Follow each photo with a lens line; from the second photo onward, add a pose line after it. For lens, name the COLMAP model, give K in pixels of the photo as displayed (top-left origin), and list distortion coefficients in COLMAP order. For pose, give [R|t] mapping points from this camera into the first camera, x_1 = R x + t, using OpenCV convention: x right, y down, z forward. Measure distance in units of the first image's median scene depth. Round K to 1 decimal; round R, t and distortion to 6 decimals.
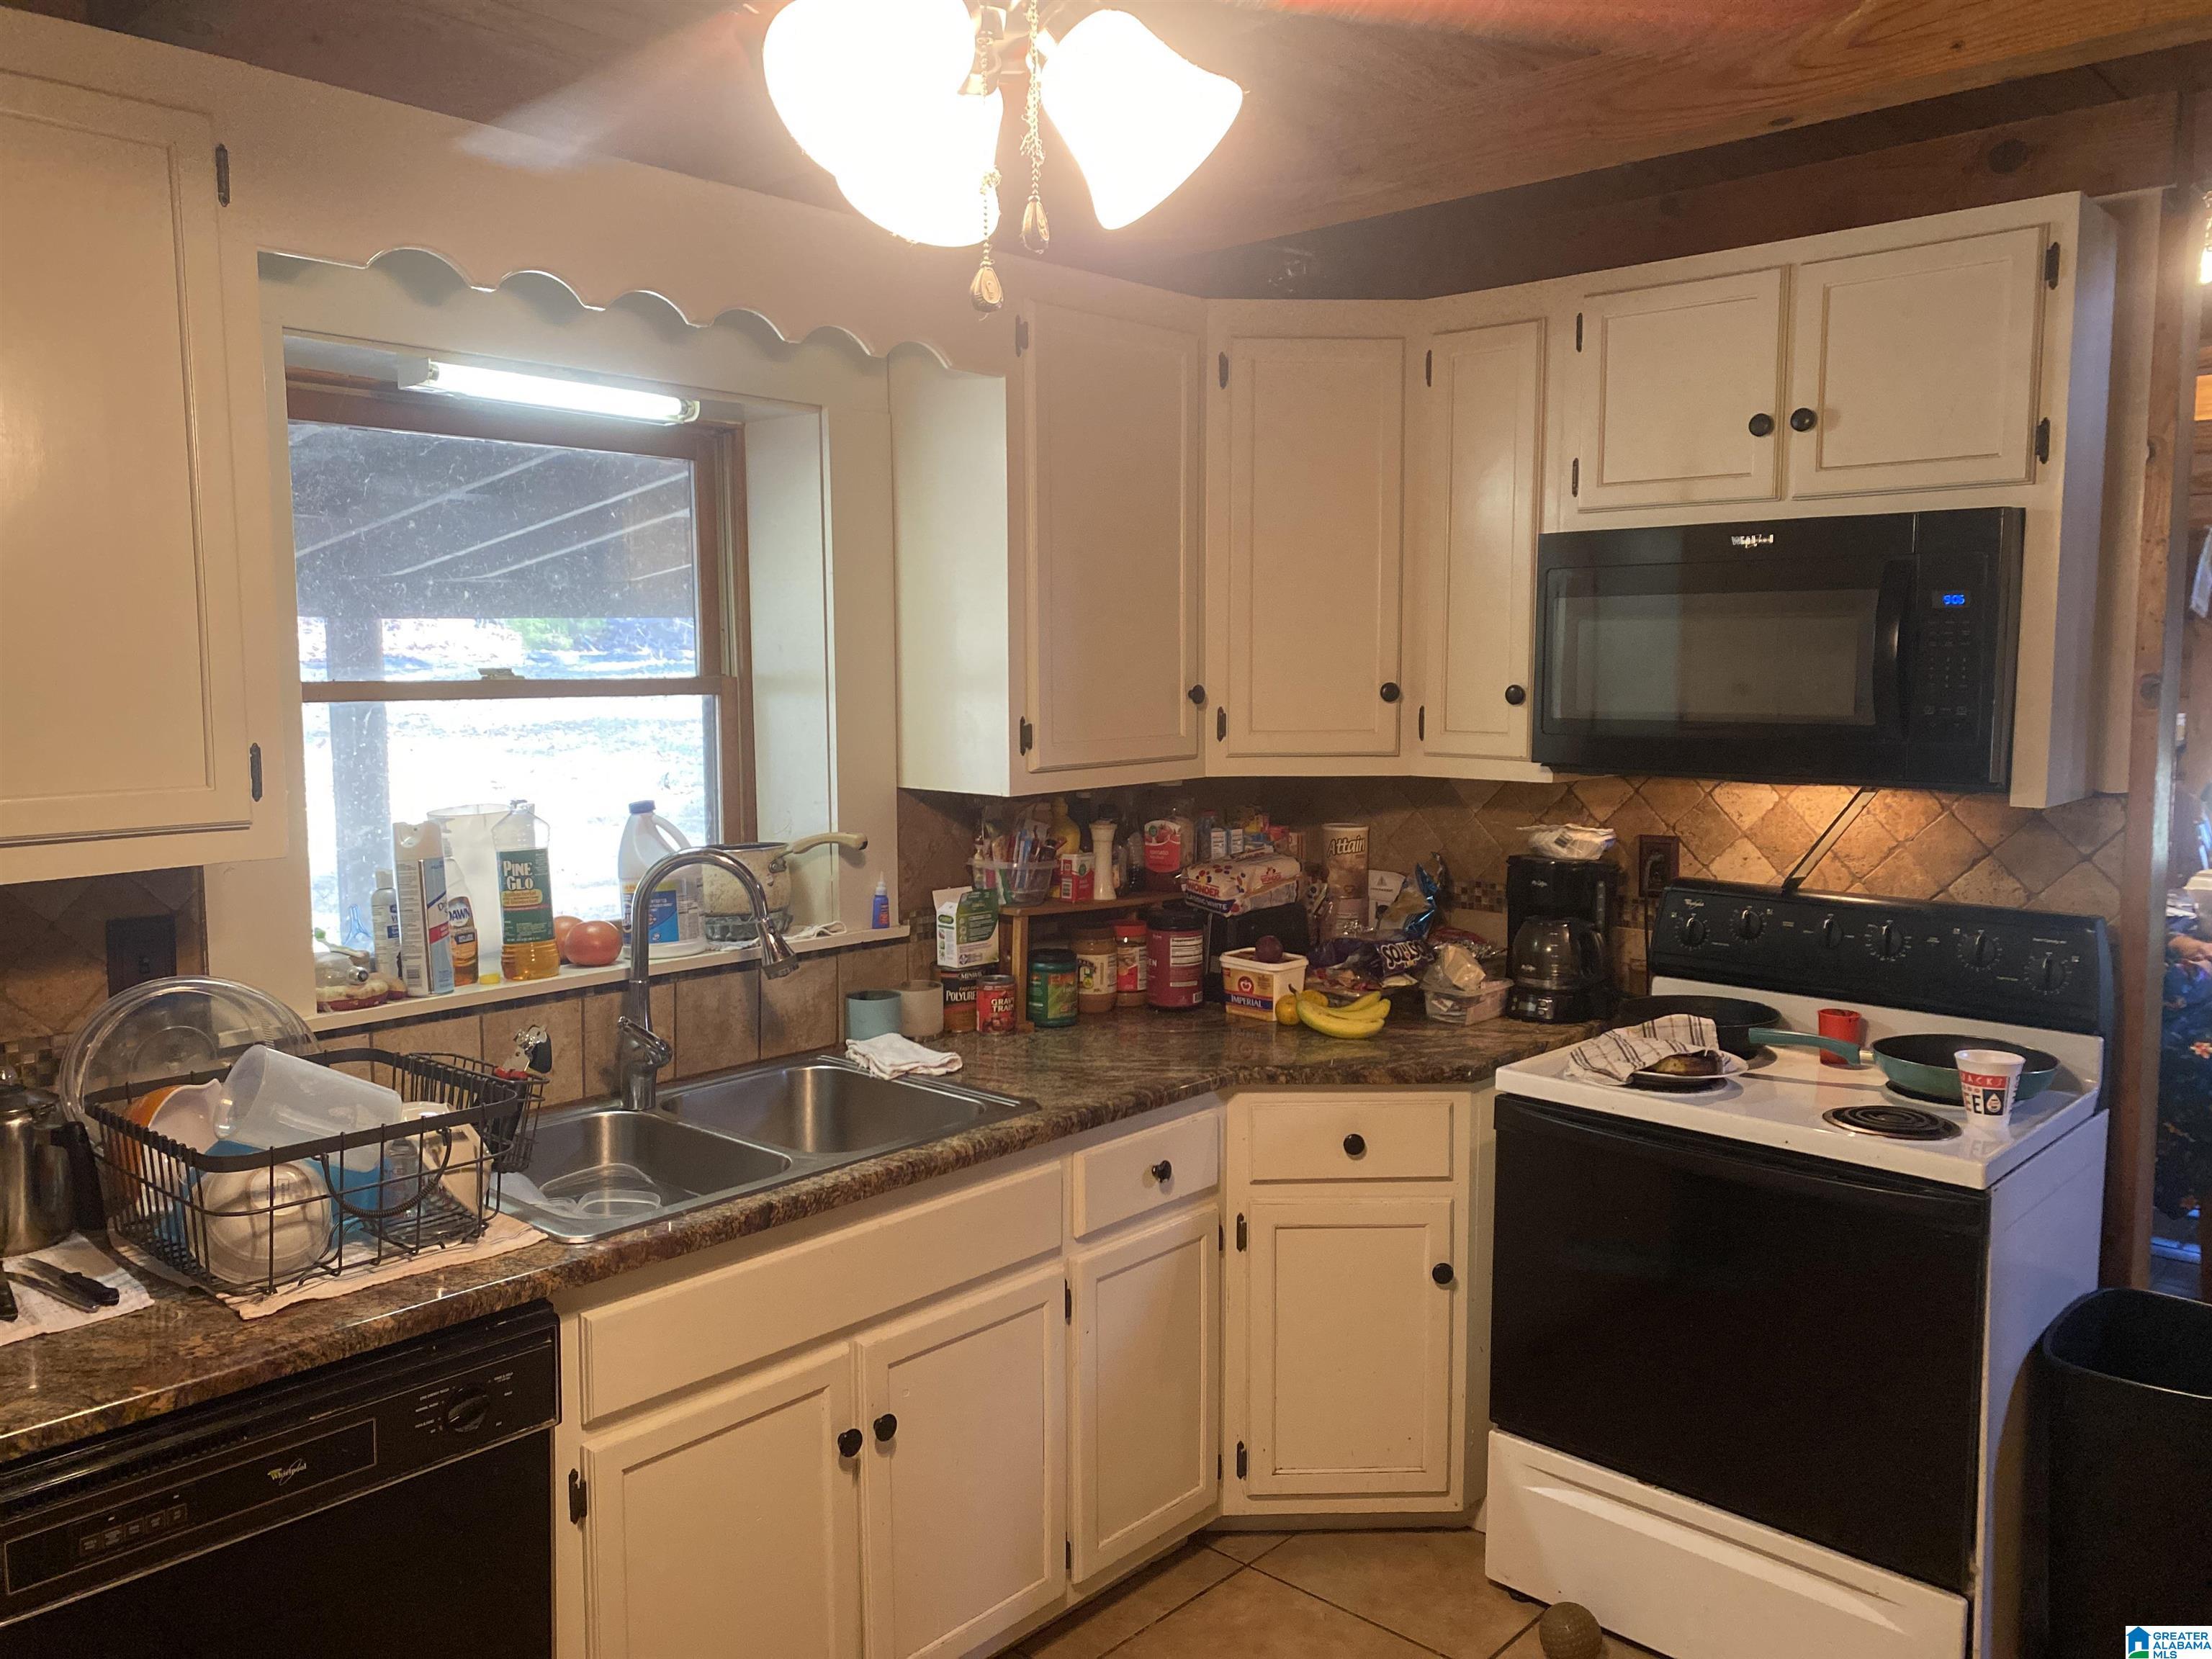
lens RADIAL K [[1681.7, 0, 1106.3], [0, 1681.7, 827.2], [0, 0, 1]] dist [0.039320, -0.056657]
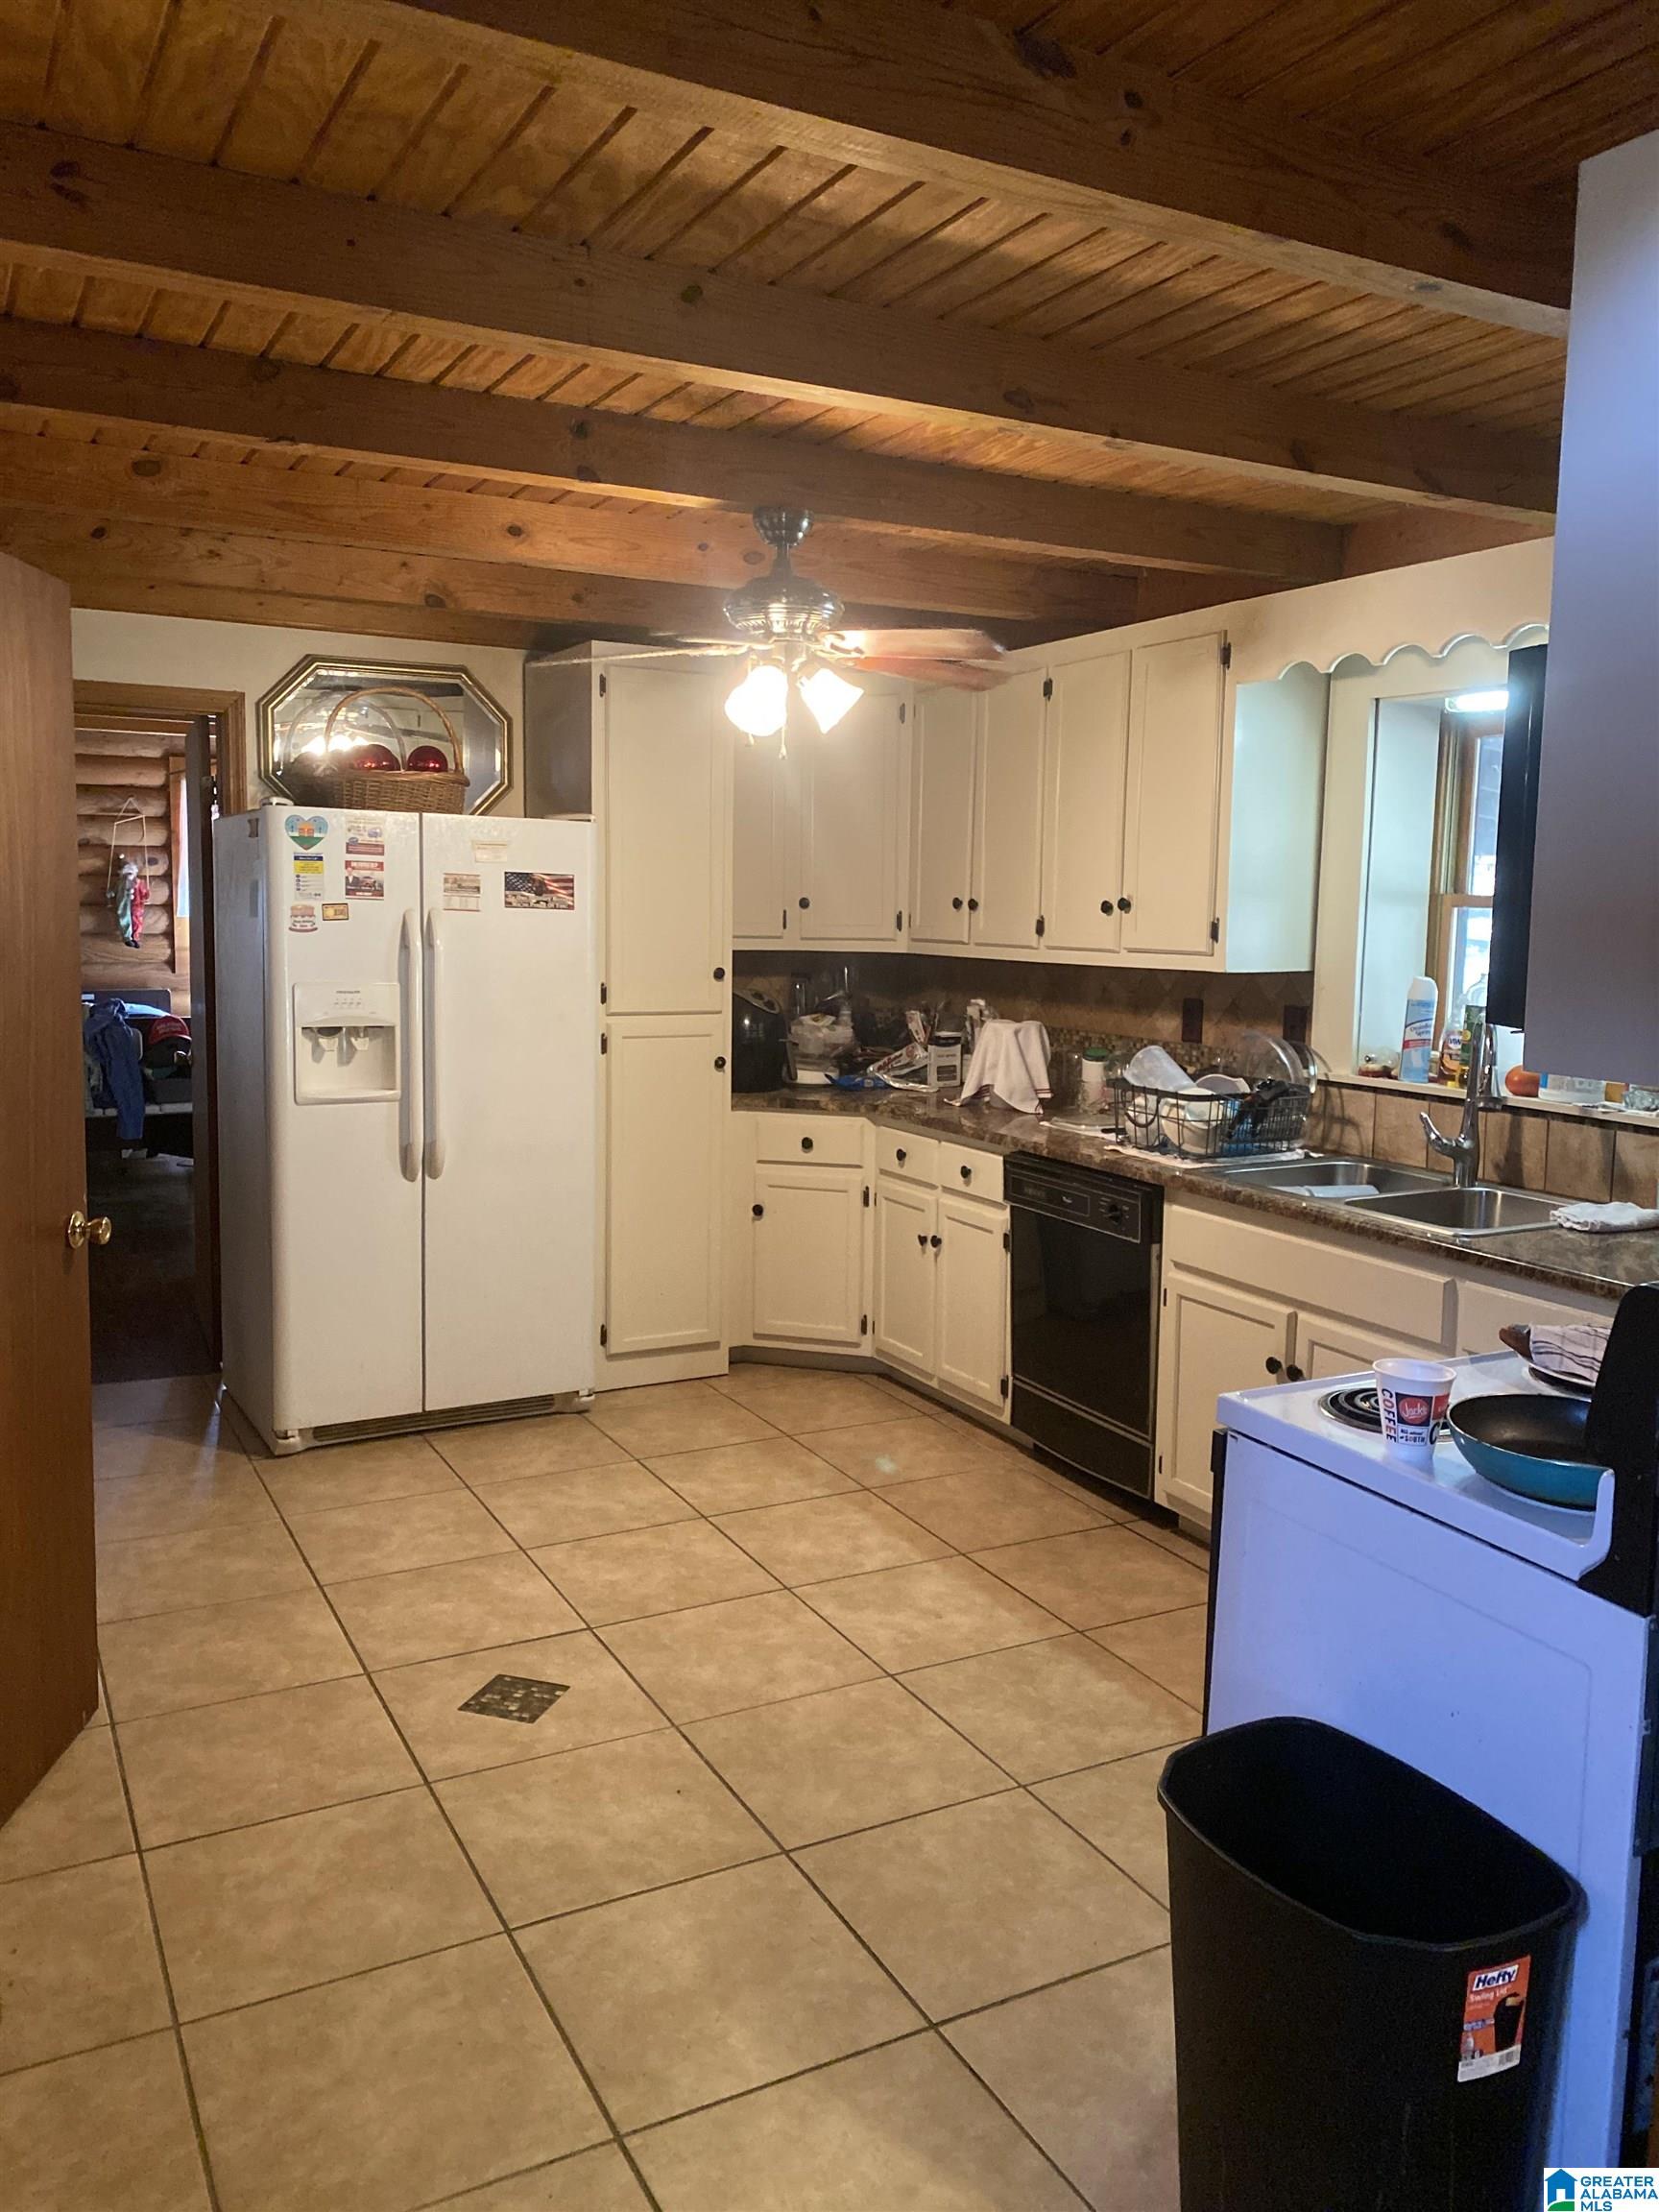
lens RADIAL K [[1681.7, 0, 828.8], [0, 1681.7, 1102.4], [0, 0, 1]] dist [0.039320, -0.056657]
pose [[-0.329361, 0.120223, -0.936519, 1.388407], [-0.106194, 0.980851, 0.163261, -0.094776], [0.938213, 0.153225, -0.310287, 1.005553]]
